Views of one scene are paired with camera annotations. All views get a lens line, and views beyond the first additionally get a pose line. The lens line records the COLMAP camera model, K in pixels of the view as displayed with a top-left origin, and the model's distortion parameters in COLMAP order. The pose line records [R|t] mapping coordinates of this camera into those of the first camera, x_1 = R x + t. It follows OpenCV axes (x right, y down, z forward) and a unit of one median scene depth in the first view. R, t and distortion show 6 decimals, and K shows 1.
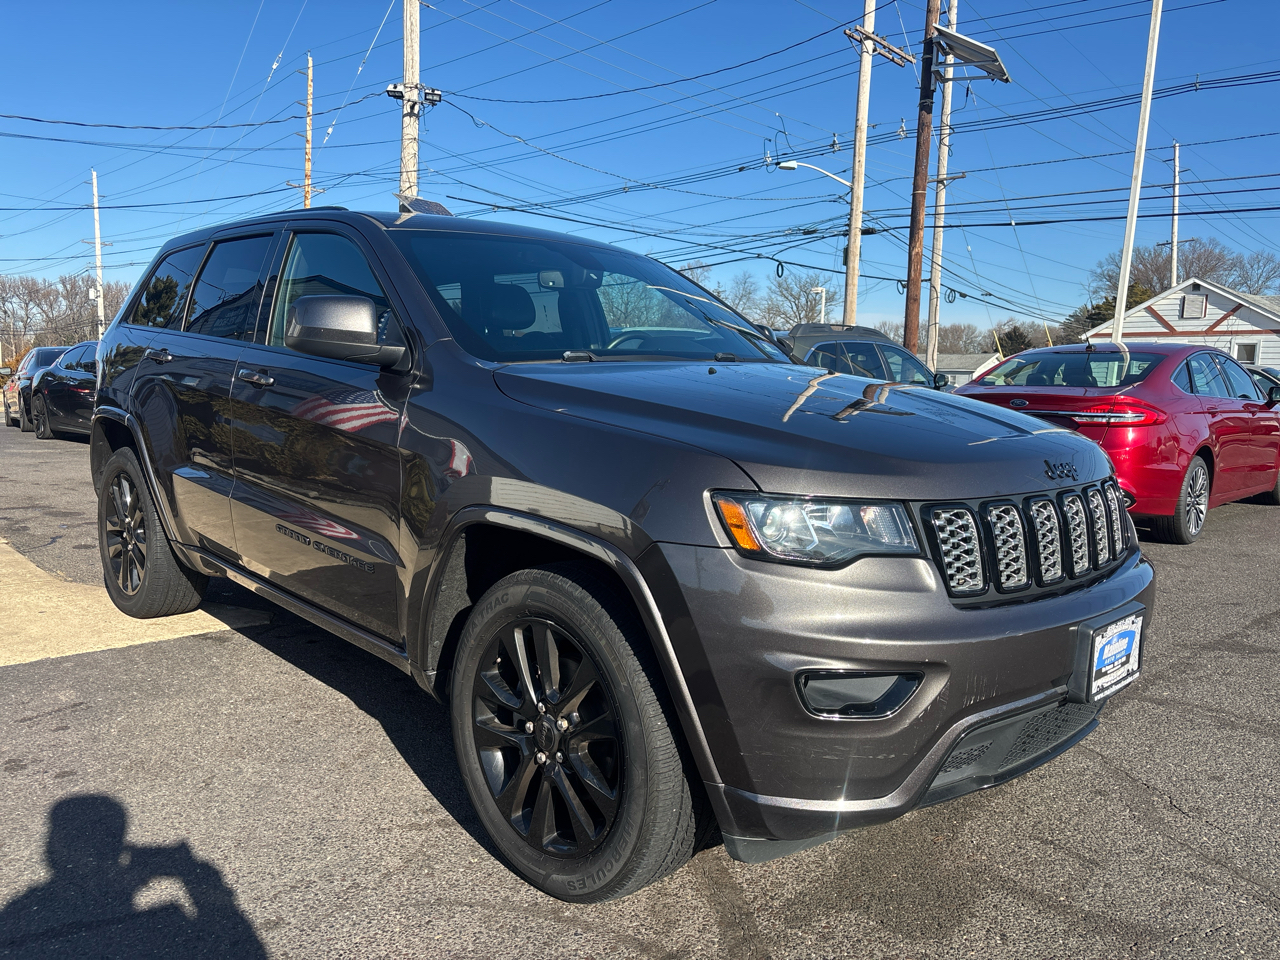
lens RADIAL K [[962.3, 0, 627.4], [0, 962.3, 476.3], [0, 0, 1]] dist [0.051530, -0.052783]
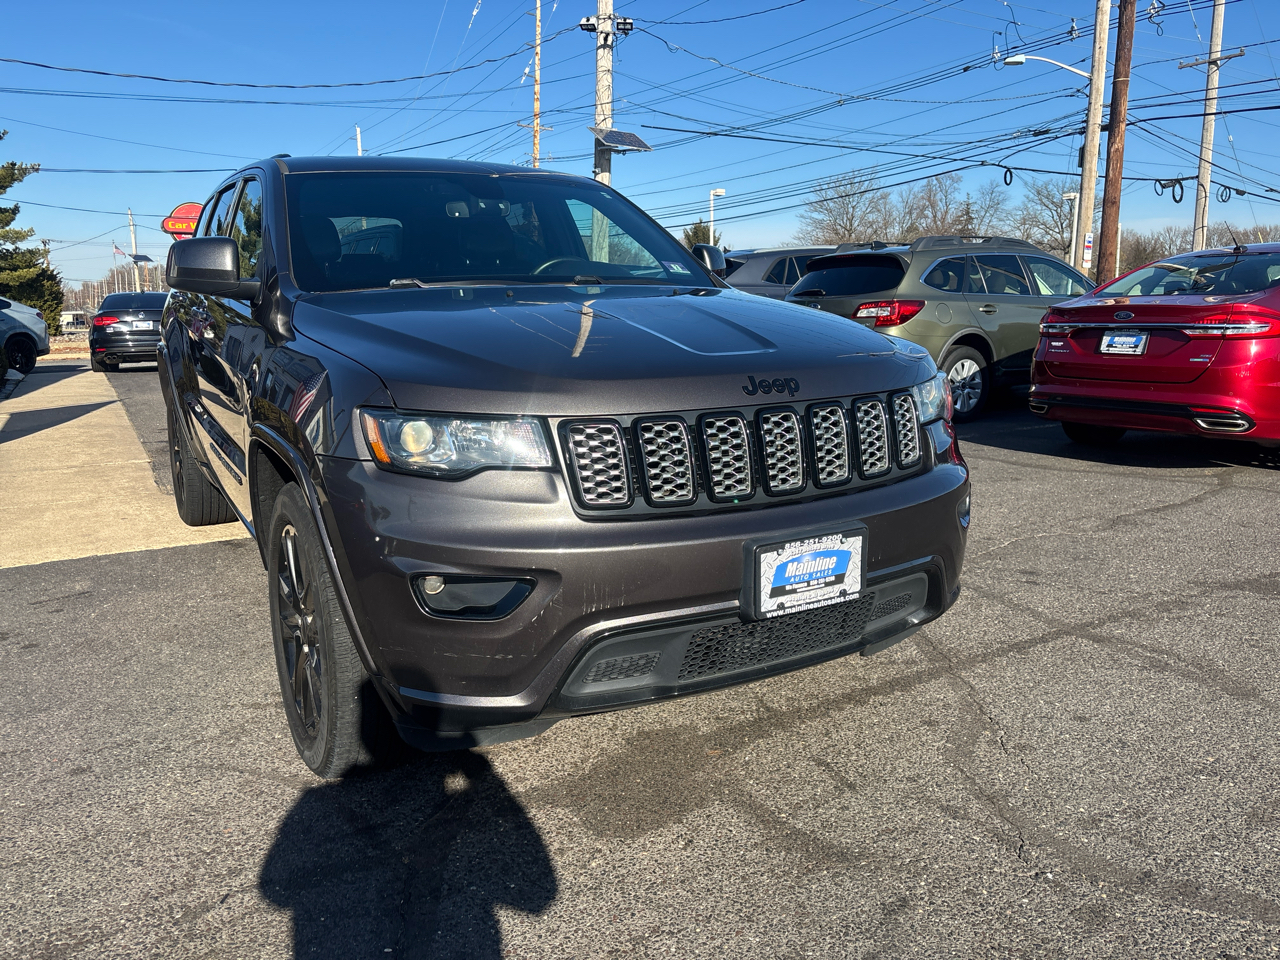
lens RADIAL K [[962.3, 0, 626.3], [0, 962.3, 462.6], [0, 0, 1]] dist [0.051530, -0.052783]
pose [[0.969626, 0.007326, -0.244484, 0.048772], [0.007207, 0.998261, 0.058499, 0.001220], [0.244488, -0.058484, 0.967887, 0.001864]]
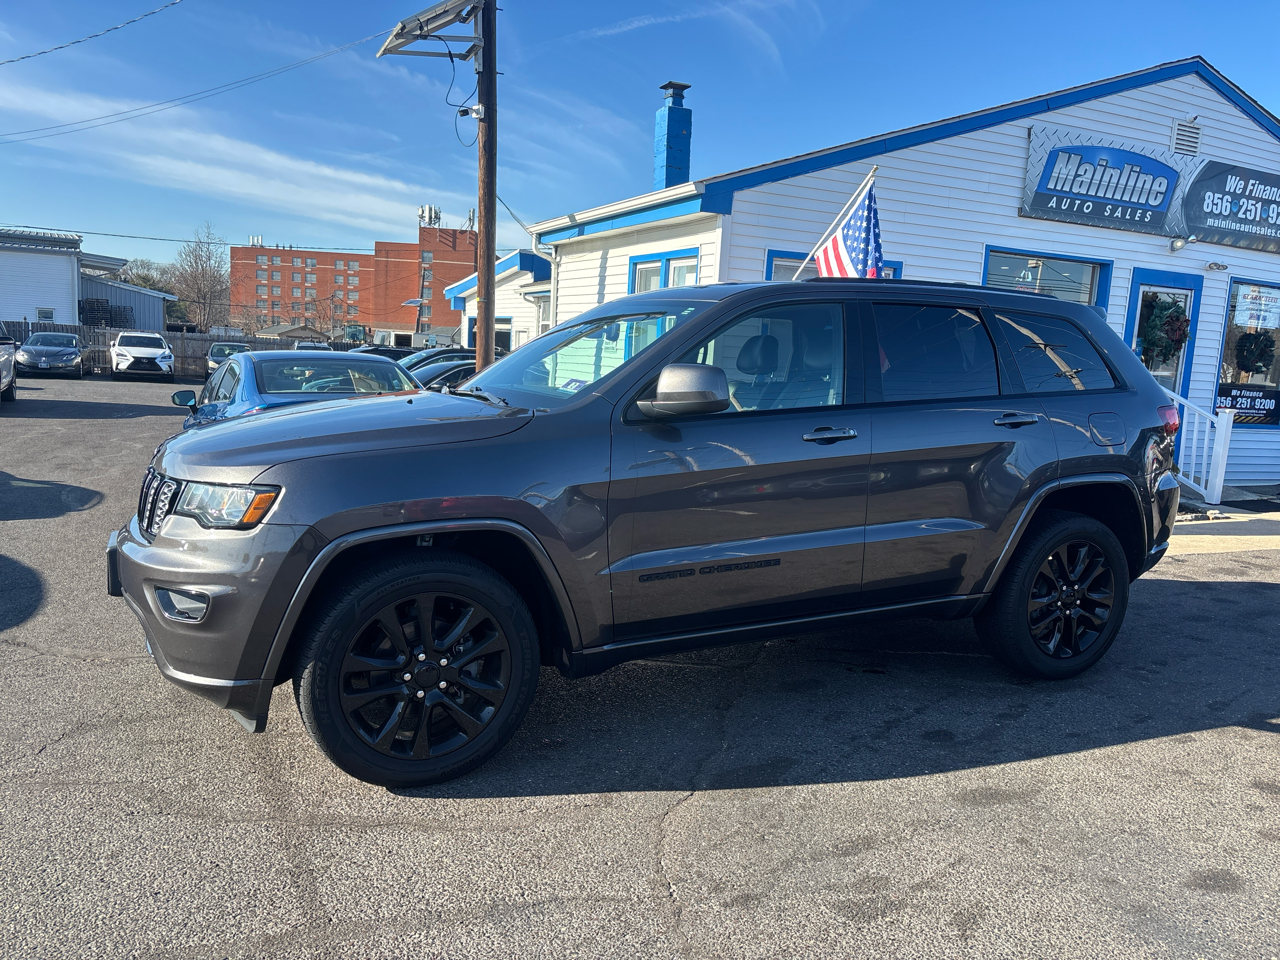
lens RADIAL K [[962.3, 0, 643.8], [0, 962.3, 484.6], [0, 0, 1]] dist [0.051530, -0.052783]
pose [[-0.299317, 0.087975, -0.950089, 0.150968], [-0.157855, 0.977453, 0.140240, -0.026217], [0.941005, 0.191953, -0.278681, 0.193529]]
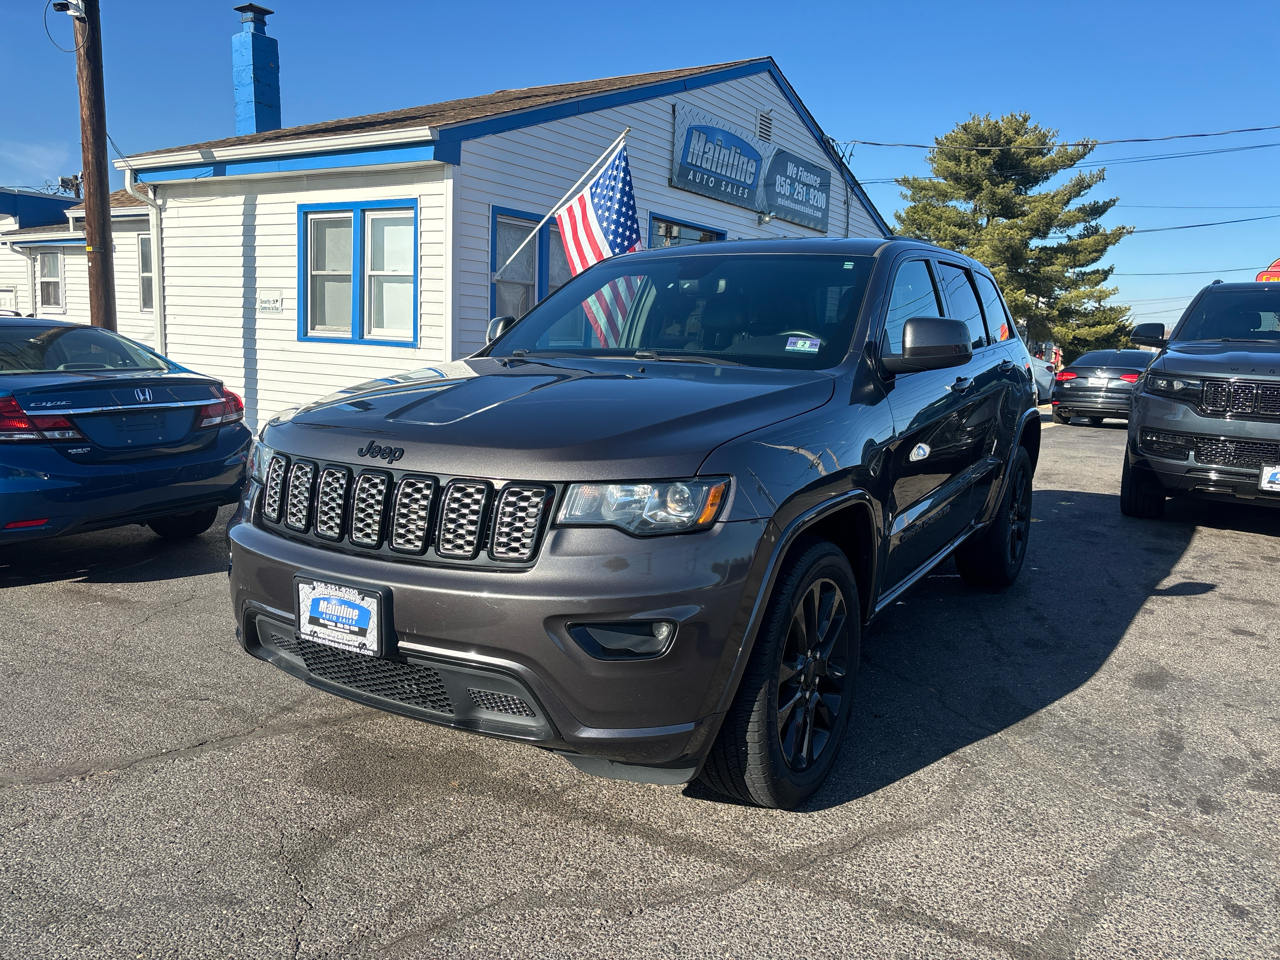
lens RADIAL K [[962.3, 0, 633.2], [0, 962.3, 476.1], [0, 0, 1]] dist [0.051530, -0.052783]
pose [[0.248589, 0.117634, -0.961439, 0.142185], [-0.126775, 0.988011, 0.088107, -0.010121], [0.960277, 0.099984, 0.260522, 0.088401]]
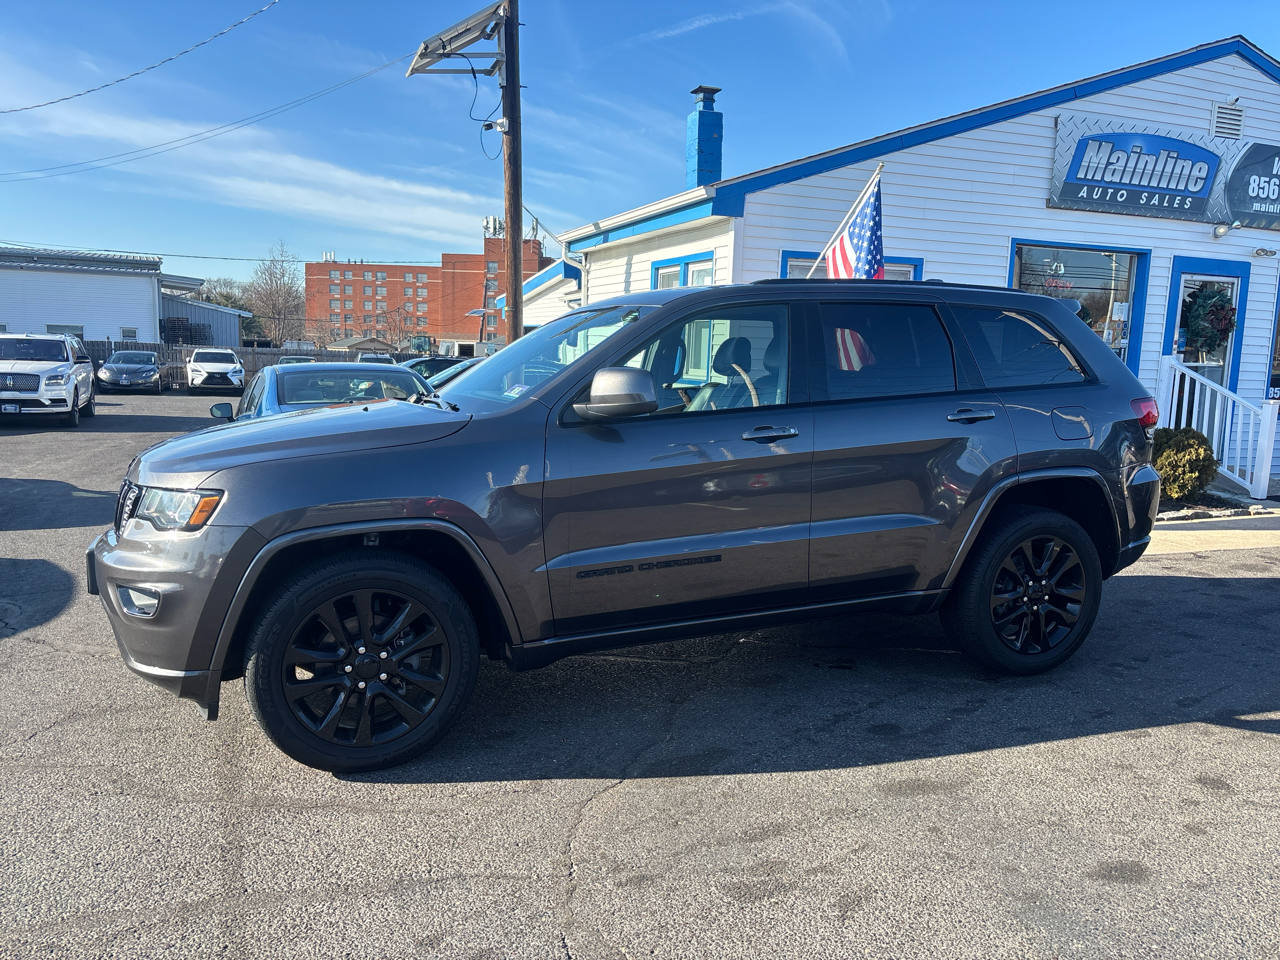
lens RADIAL K [[962.3, 0, 636.2], [0, 962.3, 488.1], [0, 0, 1]] dist [0.051530, -0.052783]
pose [[-0.371386, 0.092147, -0.923895, 0.149247], [-0.133140, 0.979494, 0.151212, -0.029041], [0.918883, 0.179166, -0.351502, 0.212557]]
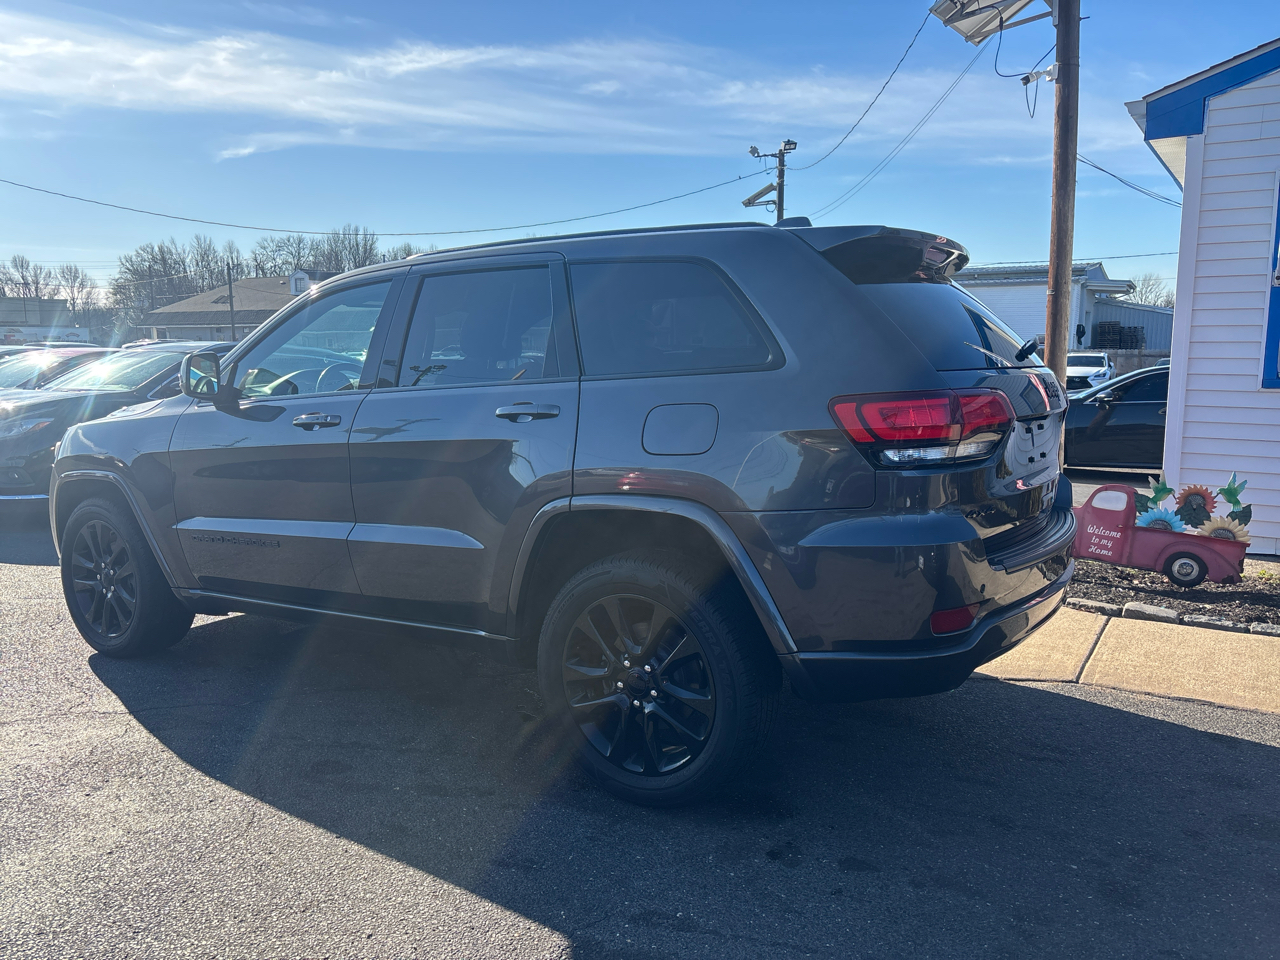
lens RADIAL K [[962.3, 0, 641.5], [0, 962.3, 485.7], [0, 0, 1]] dist [0.051530, -0.052783]
pose [[-0.973692, 0.009312, -0.227676, -0.009637], [-0.045651, 0.970936, 0.234946, -0.043570], [0.223247, 0.239159, -0.944968, 0.323508]]
